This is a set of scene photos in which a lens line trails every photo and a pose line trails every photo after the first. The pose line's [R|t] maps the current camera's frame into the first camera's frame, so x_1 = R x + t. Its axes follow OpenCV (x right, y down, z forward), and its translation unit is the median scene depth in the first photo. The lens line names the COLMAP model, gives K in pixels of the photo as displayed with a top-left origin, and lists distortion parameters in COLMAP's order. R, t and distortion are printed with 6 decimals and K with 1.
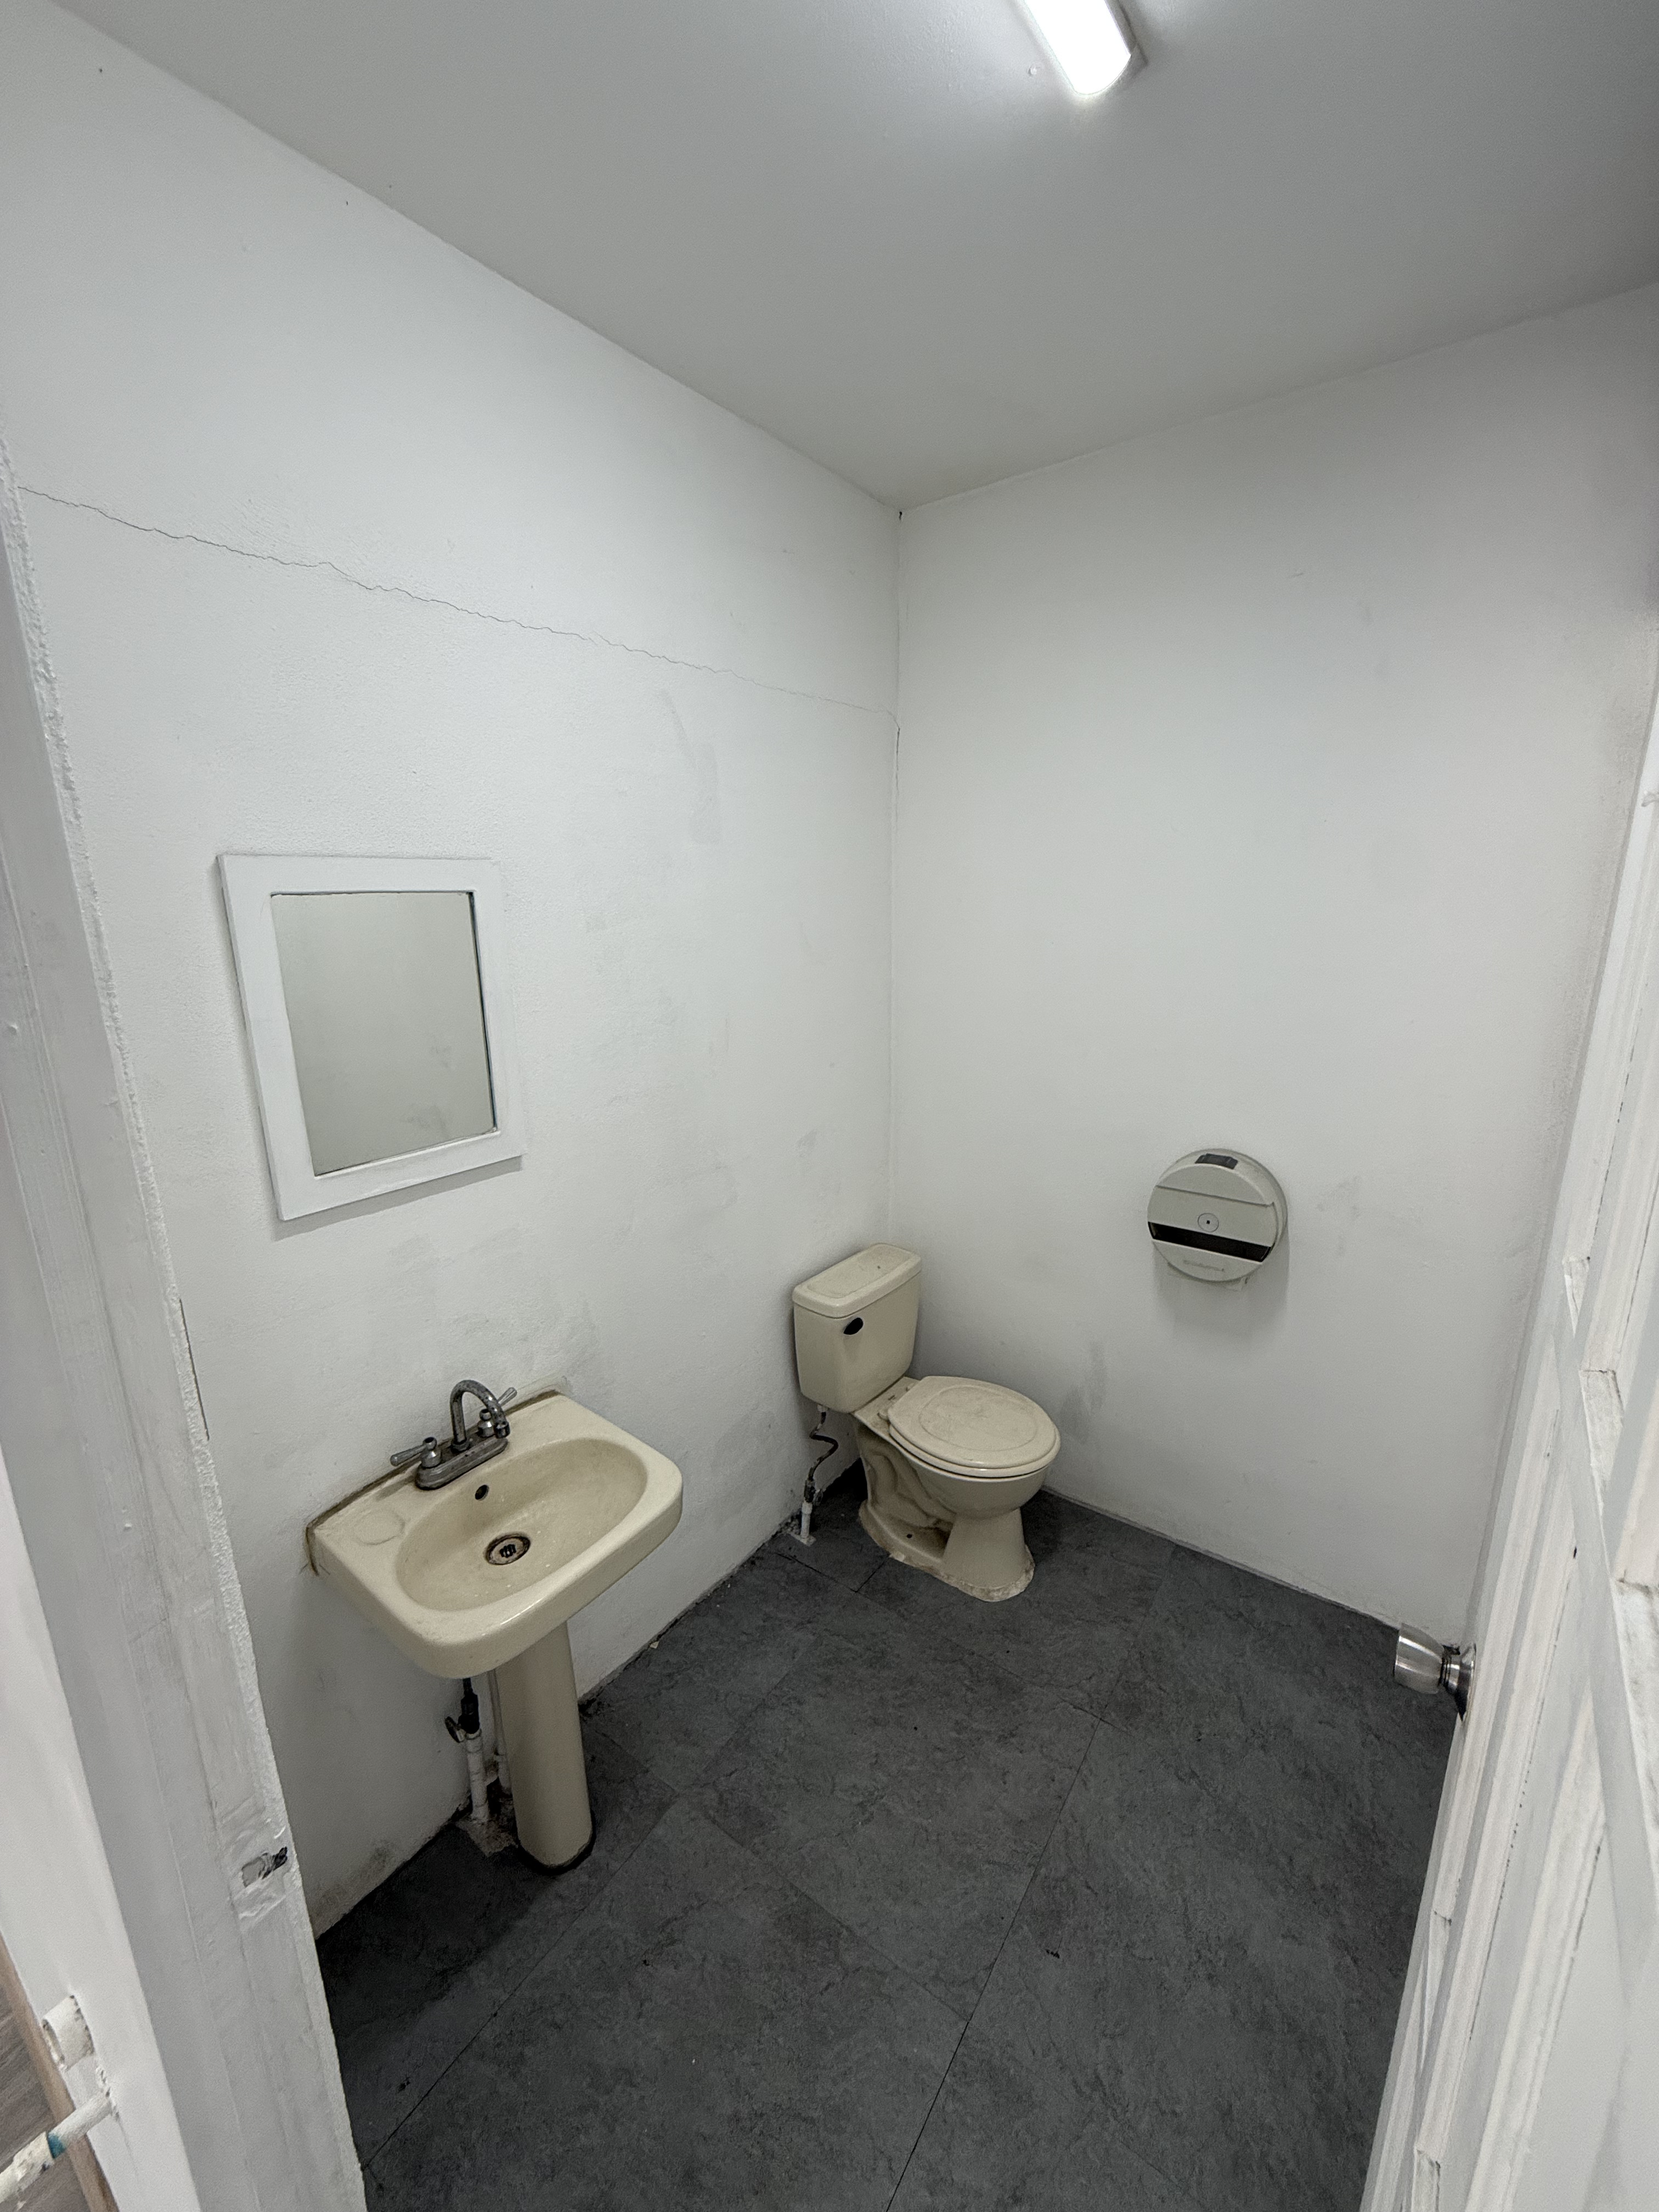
lens RADIAL K [[877.8, 0, 828.6], [0, 877.8, 1099.0], [0, 0, 1]] dist [-0.000823, -0.000022]
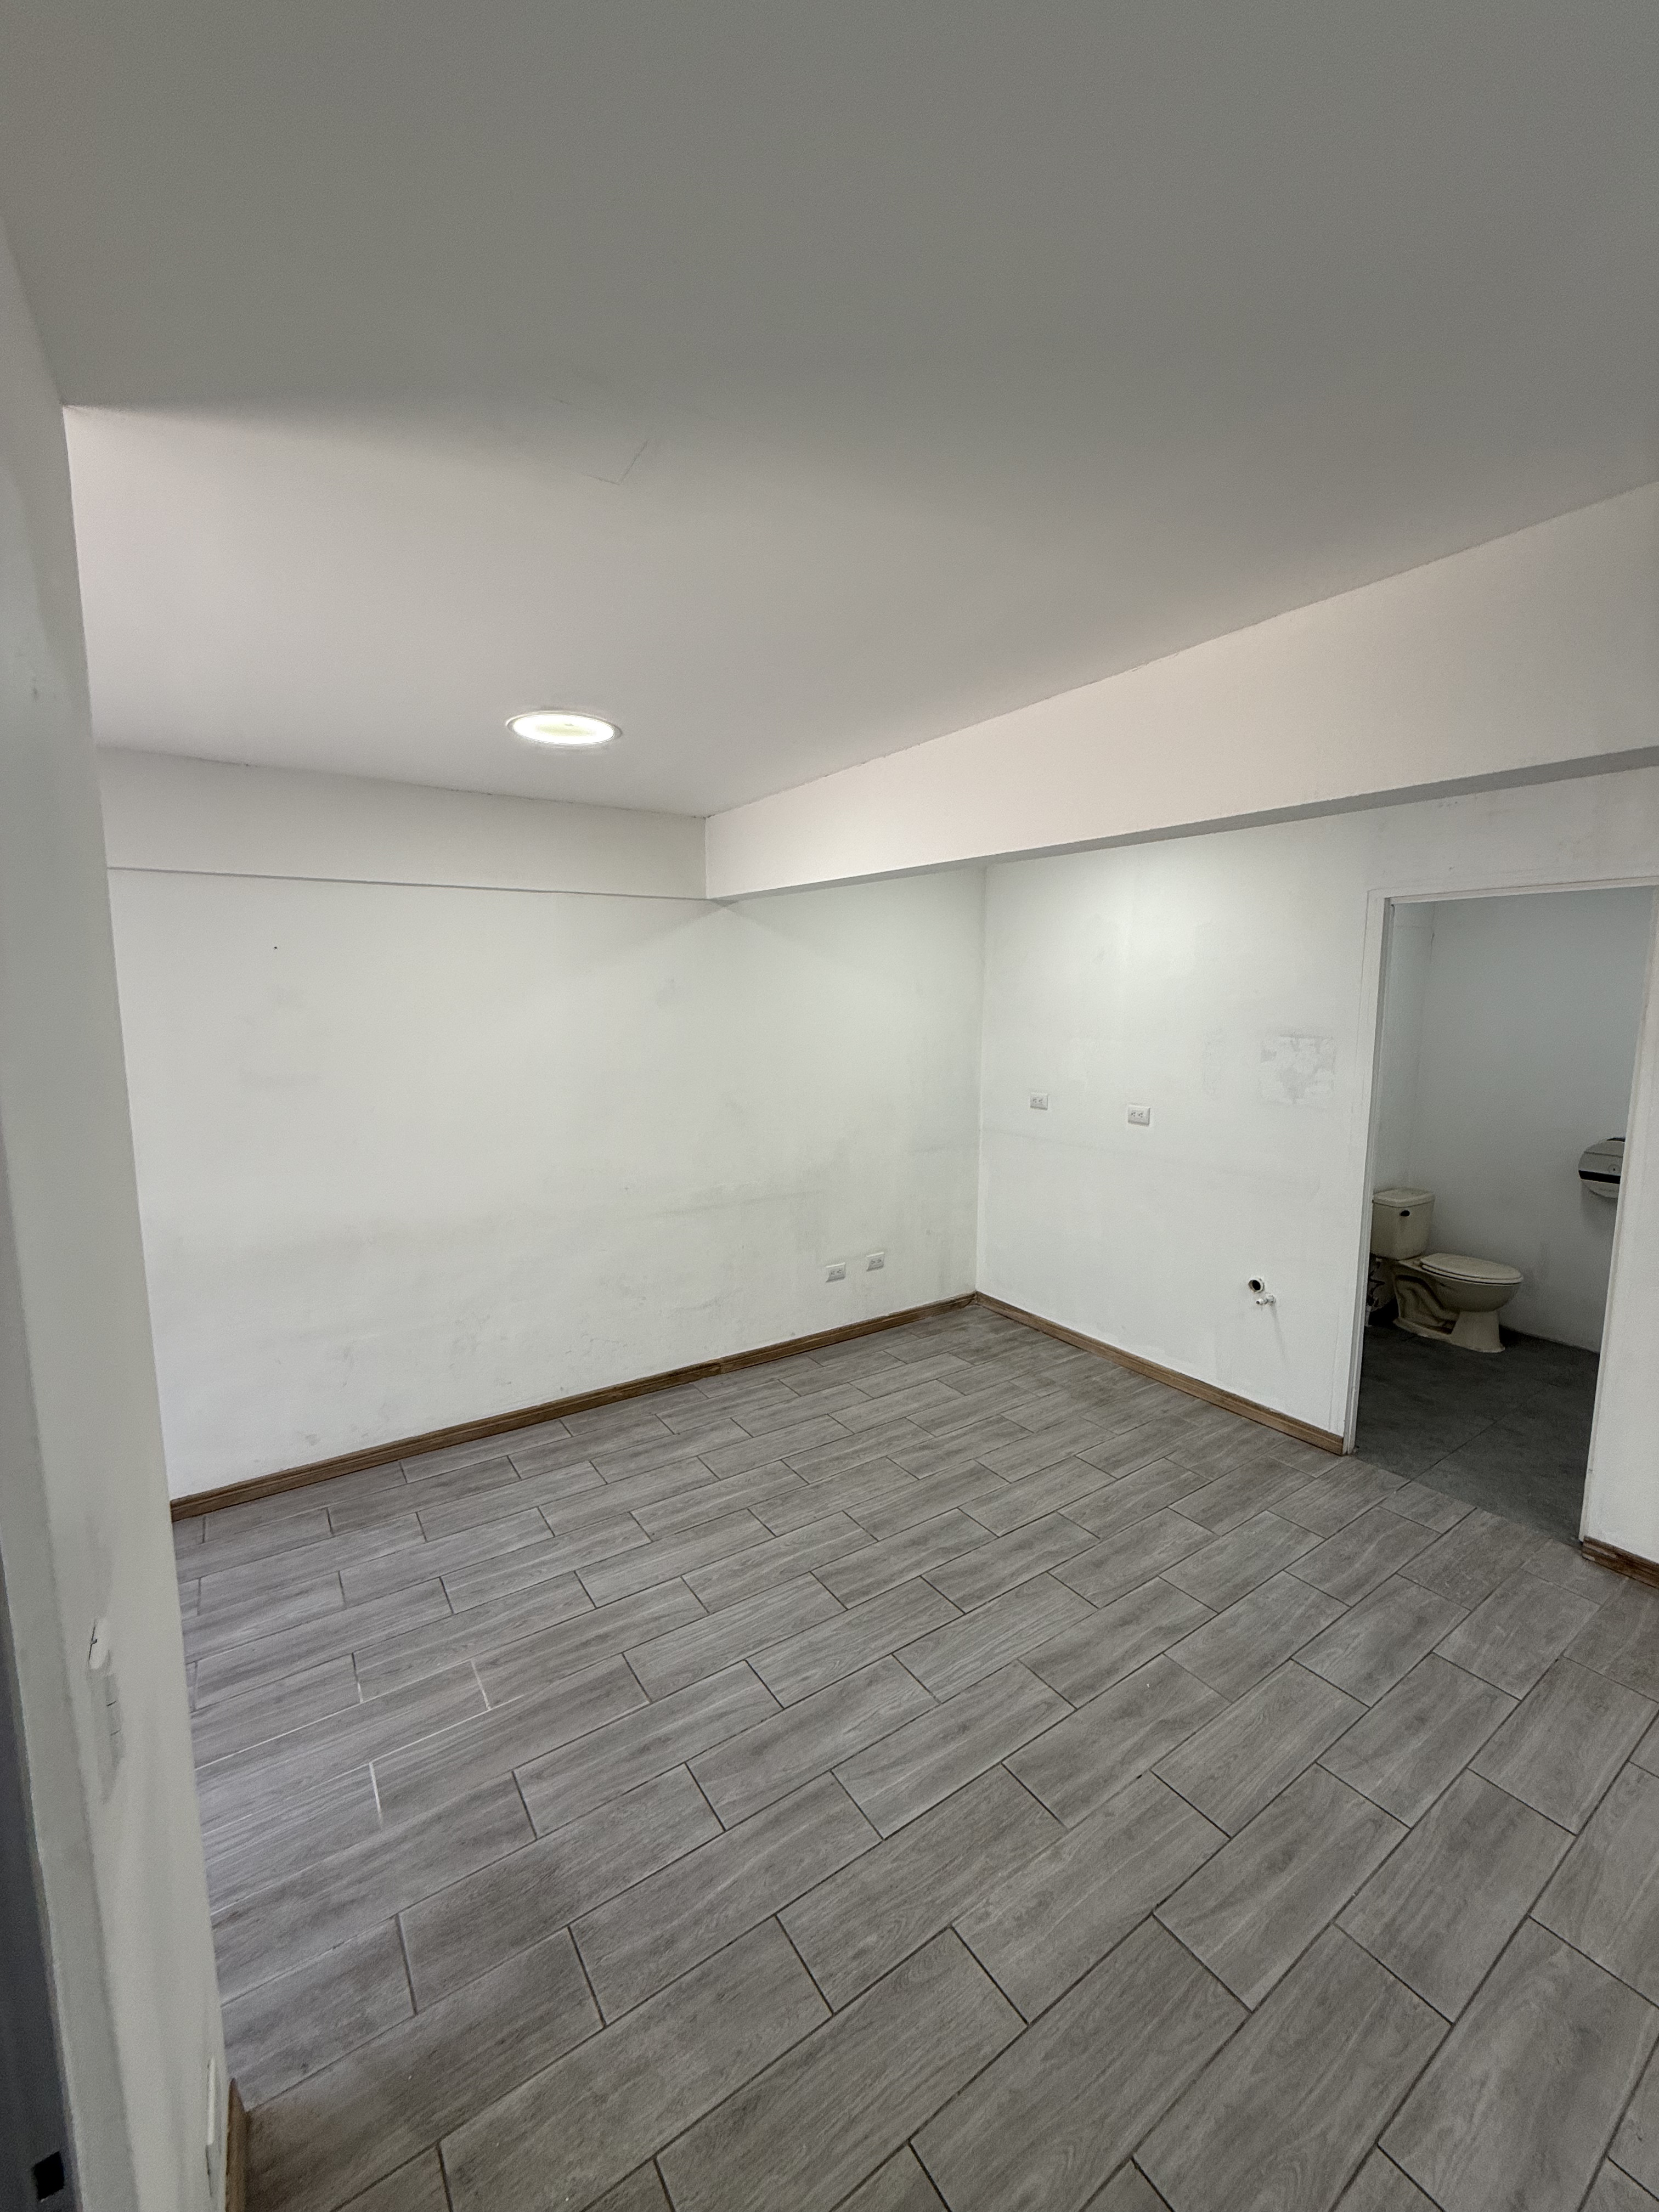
lens RADIAL K [[877.8, 0, 828.2], [0, 877.8, 1102.3], [0, 0, 1]] dist [-0.000823, -0.000022]
pose [[0.940279, 0.050827, -0.336590, -0.580561], [-0.089105, 0.991064, -0.099264, 0.328025], [0.328537, 0.123328, 0.936405, -1.467406]]
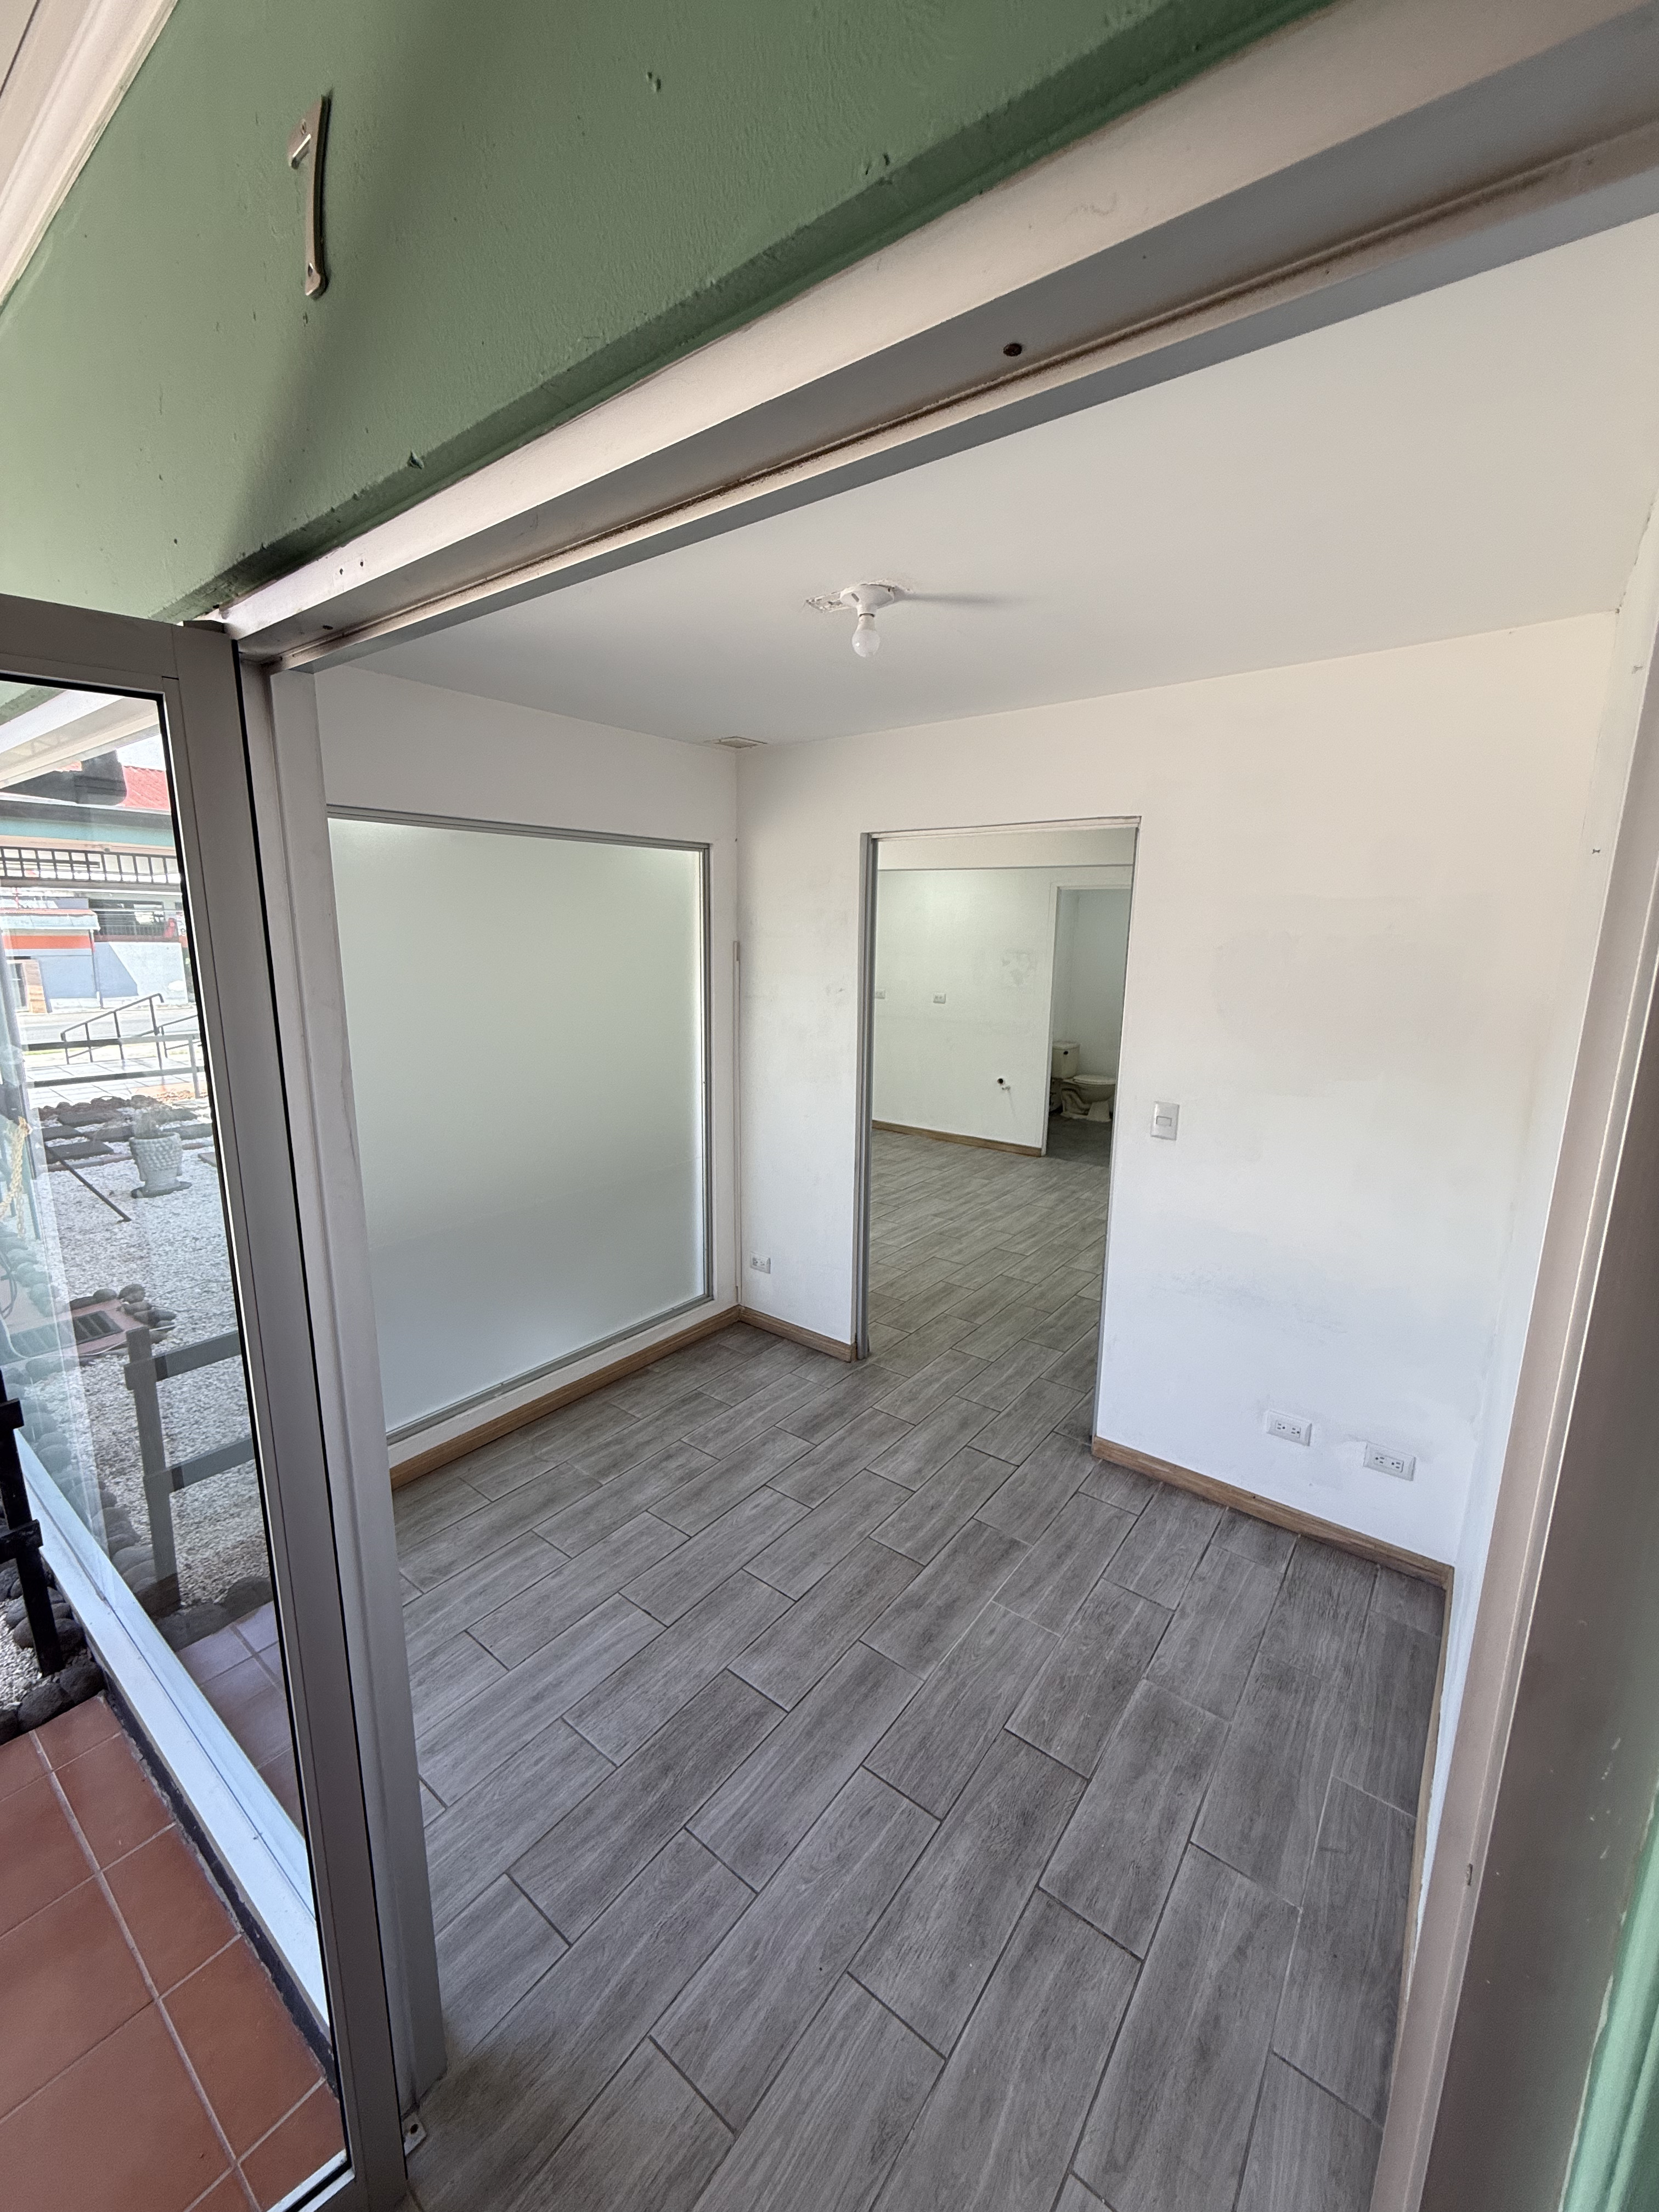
lens RADIAL K [[877.8, 0, 826.8], [0, 877.8, 1099.7], [0, 0, 1]] dist [-0.000823, -0.000022]
pose [[0.999436, 0.025386, -0.021984, -0.937035], [-0.026363, 0.998624, -0.045328, 0.670361], [0.020803, 0.045882, 0.998730, -2.884011]]
